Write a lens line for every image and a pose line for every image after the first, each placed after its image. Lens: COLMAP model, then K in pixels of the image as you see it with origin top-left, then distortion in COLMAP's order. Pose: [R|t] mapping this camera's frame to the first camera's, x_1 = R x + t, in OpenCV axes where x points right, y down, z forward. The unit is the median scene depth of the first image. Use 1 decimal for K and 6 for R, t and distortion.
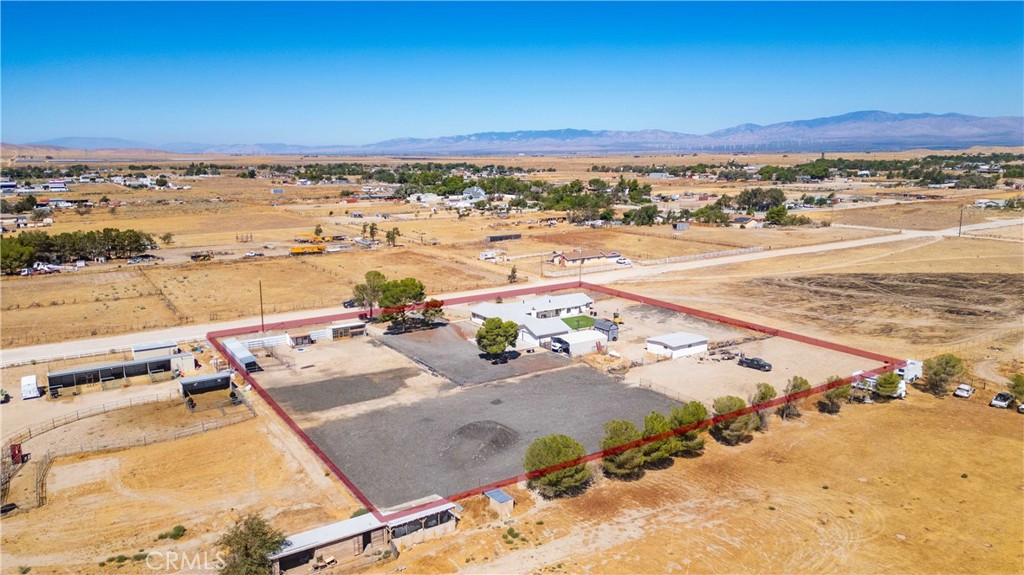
lens RADIAL K [[713.1, 0, 512.0], [0, 713.1, 287.5], [0, 0, 1]] dist [0.002382, -0.001783]
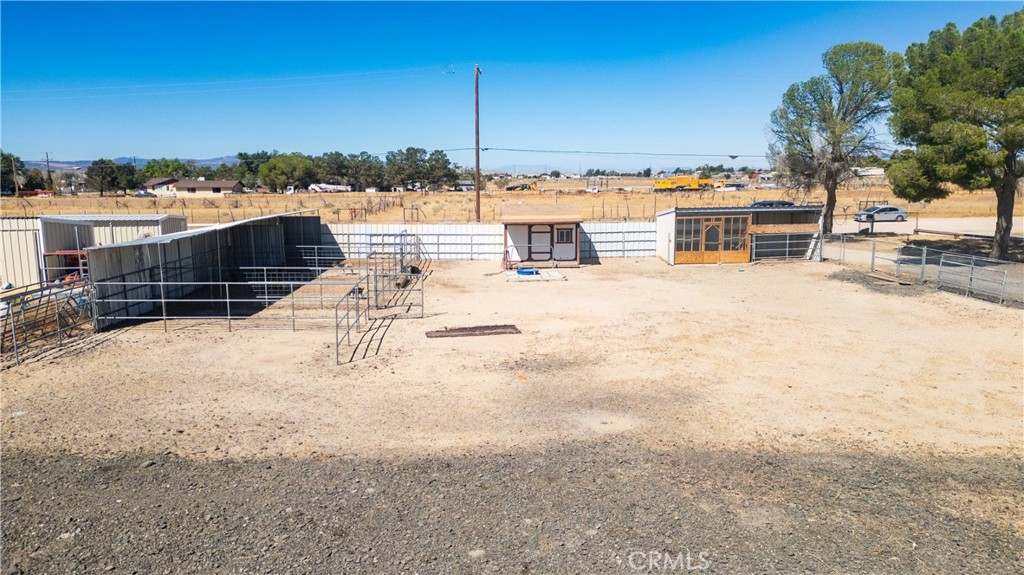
lens RADIAL K [[713.1, 0, 512.0], [0, 713.1, 287.5], [0, 0, 1]] dist [0.002382, -0.001783]
pose [[0.856119, 0.076407, -0.511099, -0.175118], [-0.090601, 0.995883, -0.002882, 0.089591], [0.508775, 0.048774, 0.859517, 0.767921]]
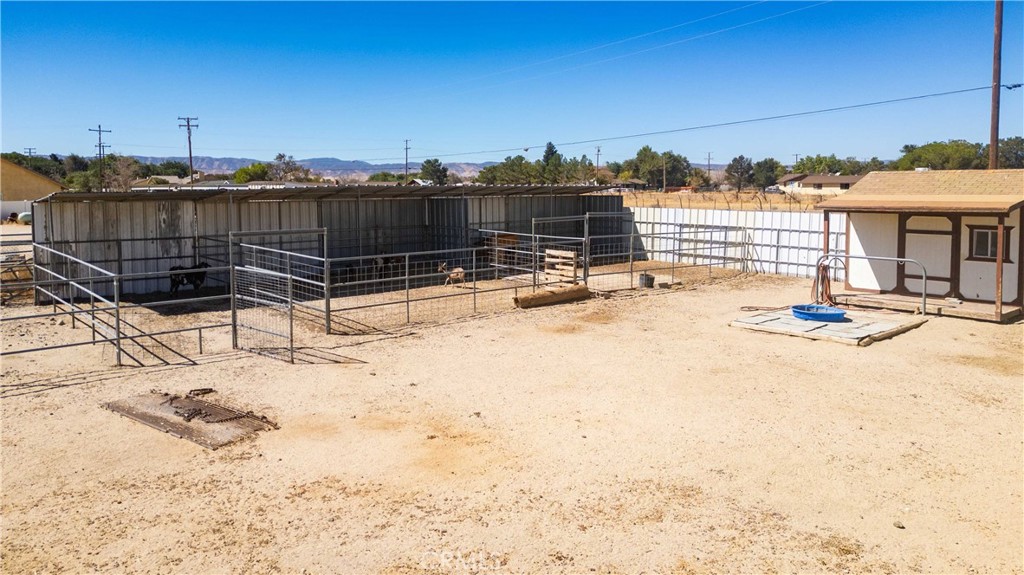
lens RADIAL K [[713.1, 0, 512.0], [0, 713.1, 287.5], [0, 0, 1]] dist [0.002382, -0.001783]
pose [[0.077179, 0.138393, -0.987366, -0.189590], [-0.170634, 0.977542, 0.123678, 0.075046], [0.982307, 0.158933, 0.099060, 0.908230]]
